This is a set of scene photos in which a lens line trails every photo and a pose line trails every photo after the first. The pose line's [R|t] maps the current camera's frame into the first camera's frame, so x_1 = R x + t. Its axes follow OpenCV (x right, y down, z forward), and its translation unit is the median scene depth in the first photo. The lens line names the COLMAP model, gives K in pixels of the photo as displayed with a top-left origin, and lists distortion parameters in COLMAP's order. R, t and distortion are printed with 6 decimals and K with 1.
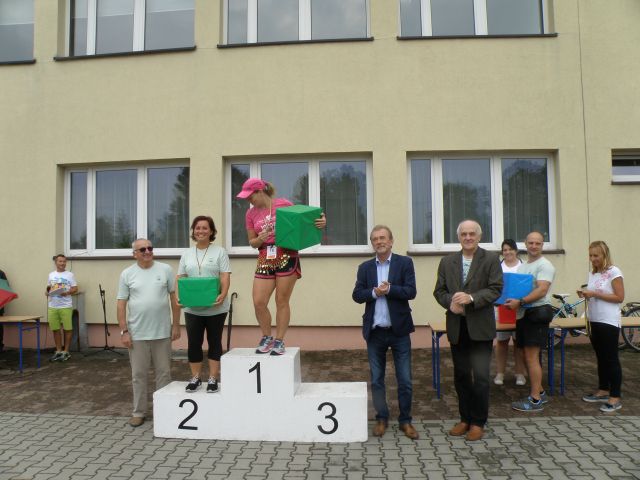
lens RADIAL K [[487.9, 0, 320.0], [0, 487.9, 240.0], [0, 0, 1]] dist [-0.178922, 0.137521]
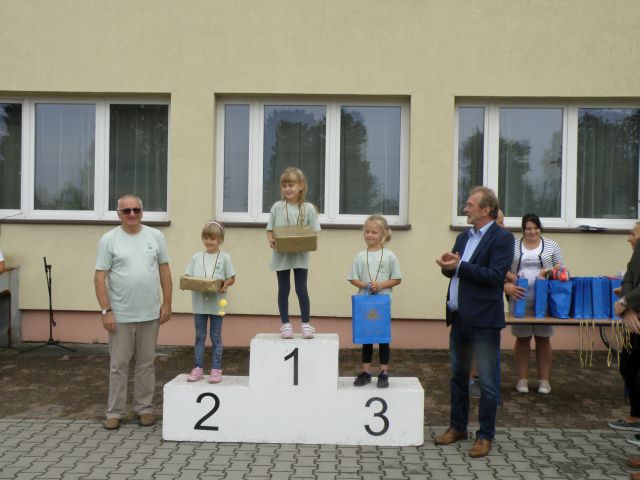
lens RADIAL K [[687.6, 0, 320.0], [0, 687.6, 240.0], [0, 0, 1]] dist [-0.036038, 0.193638]
pose [[0.998762, 0.030511, 0.039298, -0.123574], [-0.032238, 0.998508, 0.044082, 0.008813], [-0.037894, -0.045295, 0.998255, -0.173325]]
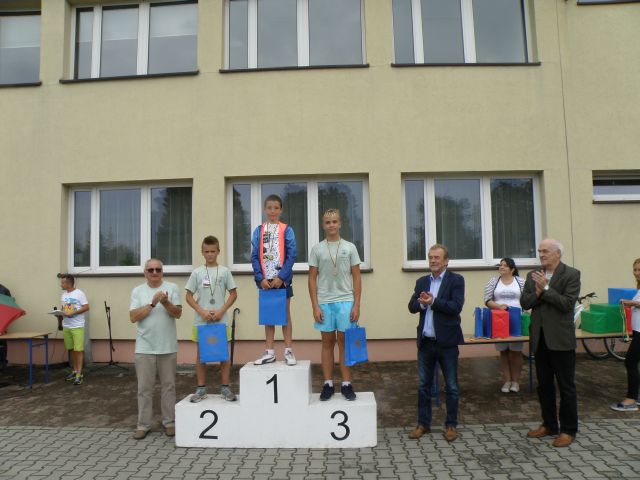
lens RADIAL K [[487.9, 0, 320.0], [0, 487.9, 240.0], [0, 0, 1]] dist [-0.178922, 0.137521]
pose [[0.999430, -0.003288, 0.033588, -0.055495], [0.004177, 0.999642, -0.026429, -0.016272], [-0.033489, 0.026554, 0.999086, -0.076777]]
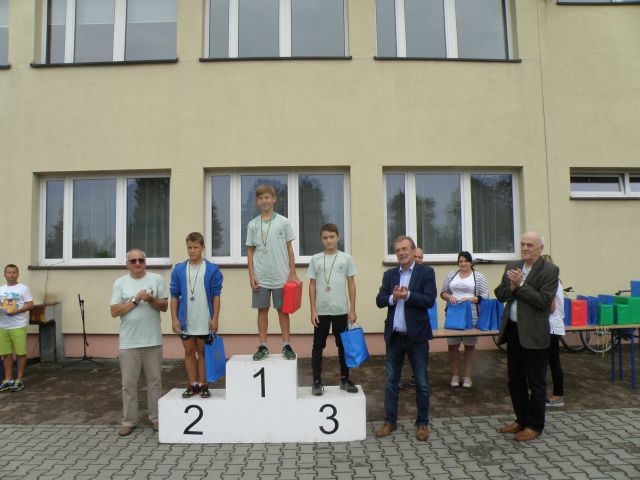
lens RADIAL K [[487.9, 0, 320.0], [0, 487.9, 240.0], [0, 0, 1]] dist [-0.178922, 0.137521]
pose [[0.995521, 0.005163, 0.094397, -0.091956], [-0.003438, 0.999824, -0.018426, -0.005607], [-0.094476, 0.018019, 0.995364, -0.055787]]
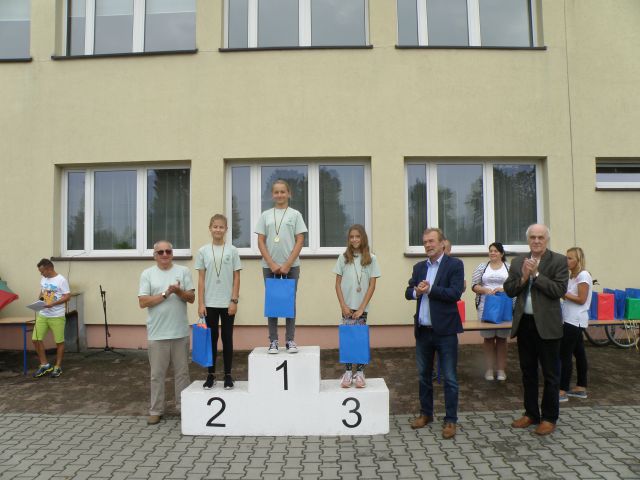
lens RADIAL K [[487.9, 0, 320.0], [0, 487.9, 240.0], [0, 0, 1]] dist [-0.178922, 0.137521]
pose [[0.998245, 0.004216, 0.059070, -0.102566], [-0.004316, 0.999989, 0.001575, -0.008945], [-0.059062, -0.001828, 0.998253, -0.044018]]
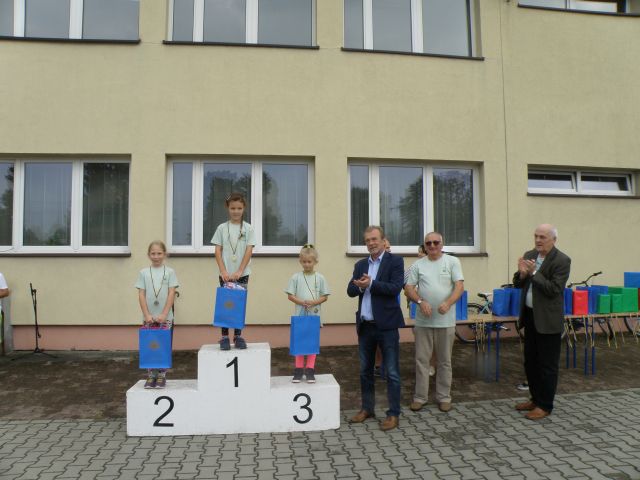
lens RADIAL K [[487.9, 0, 320.0], [0, 487.9, 240.0], [0, 0, 1]] dist [-0.178922, 0.137521]
pose [[0.980200, 0.017877, 0.197199, -0.140822], [-0.017210, 0.999839, -0.005092, 0.004382], [-0.197258, 0.001597, 0.980350, -0.040536]]
